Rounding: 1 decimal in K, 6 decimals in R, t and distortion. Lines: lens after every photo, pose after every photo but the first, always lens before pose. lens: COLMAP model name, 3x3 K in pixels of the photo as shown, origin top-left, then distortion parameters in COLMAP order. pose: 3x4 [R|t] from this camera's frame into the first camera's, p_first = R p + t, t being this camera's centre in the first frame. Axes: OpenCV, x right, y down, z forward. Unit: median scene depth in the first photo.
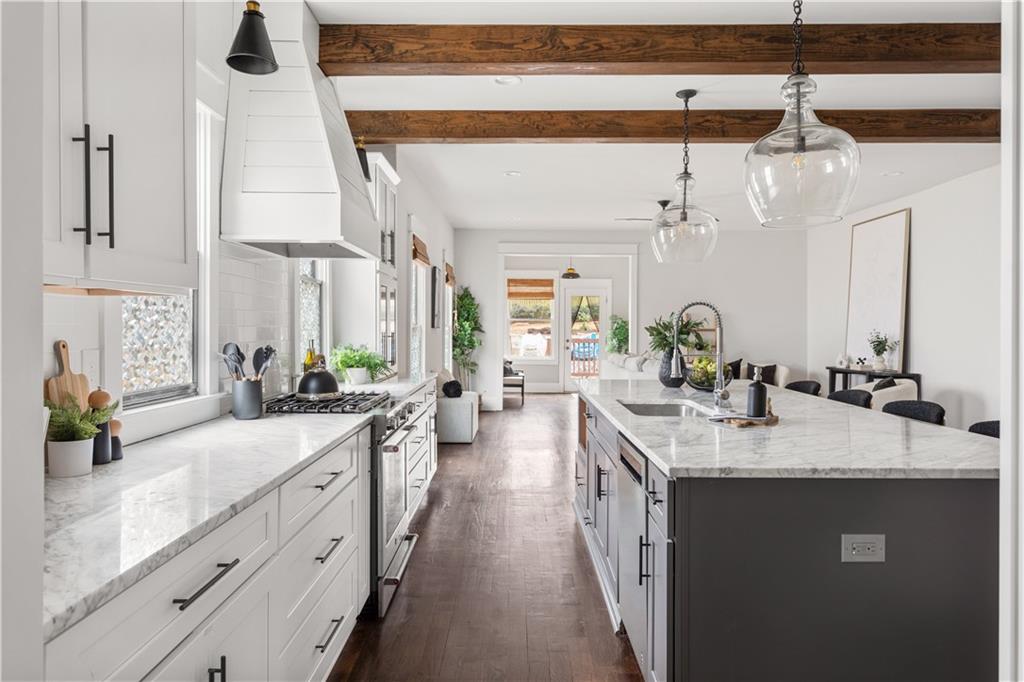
lens RADIAL K [[680.9, 0, 523.1], [0, 680.9, 336.0], [0, 0, 1]] dist [-0.007722, 0.004315]
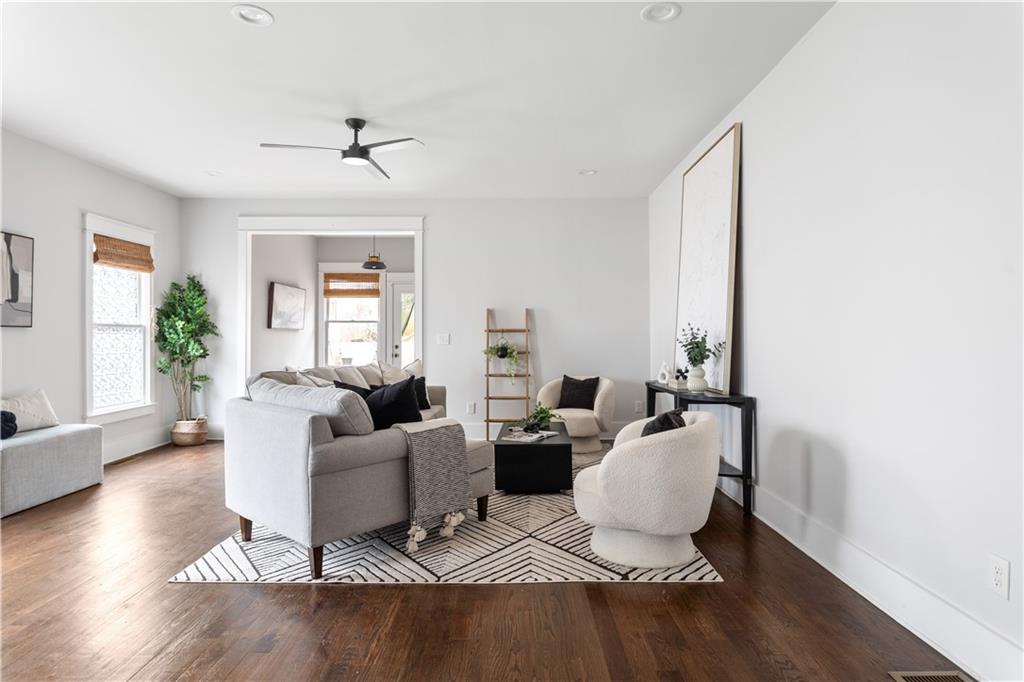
lens RADIAL K [[607.5, 0, 516.6], [0, 607.5, 338.5], [0, 0, 1]] dist [-0.006156, 0.002287]
pose [[0.999869, -0.005882, 0.015090, 0.359131], [0.006019, 0.999941, -0.009067, 0.007735], [-0.015036, 0.009156, 0.999845, 0.461291]]
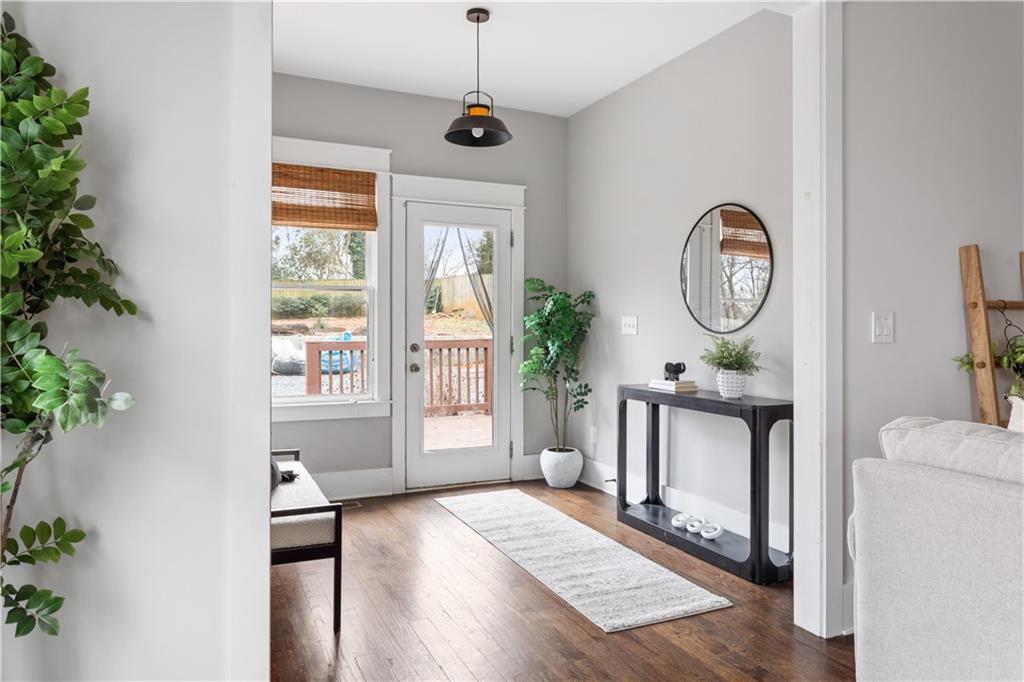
lens RADIAL K [[680.9, 0, 514.6], [0, 680.9, 338.1], [0, 0, 1]] dist [-0.007722, 0.004315]
pose [[0.914205, -0.013637, 0.405022, -0.058214], [0.012354, 0.999907, 0.005782, 0.000552], [-0.405063, -0.000282, 0.914289, 1.158701]]
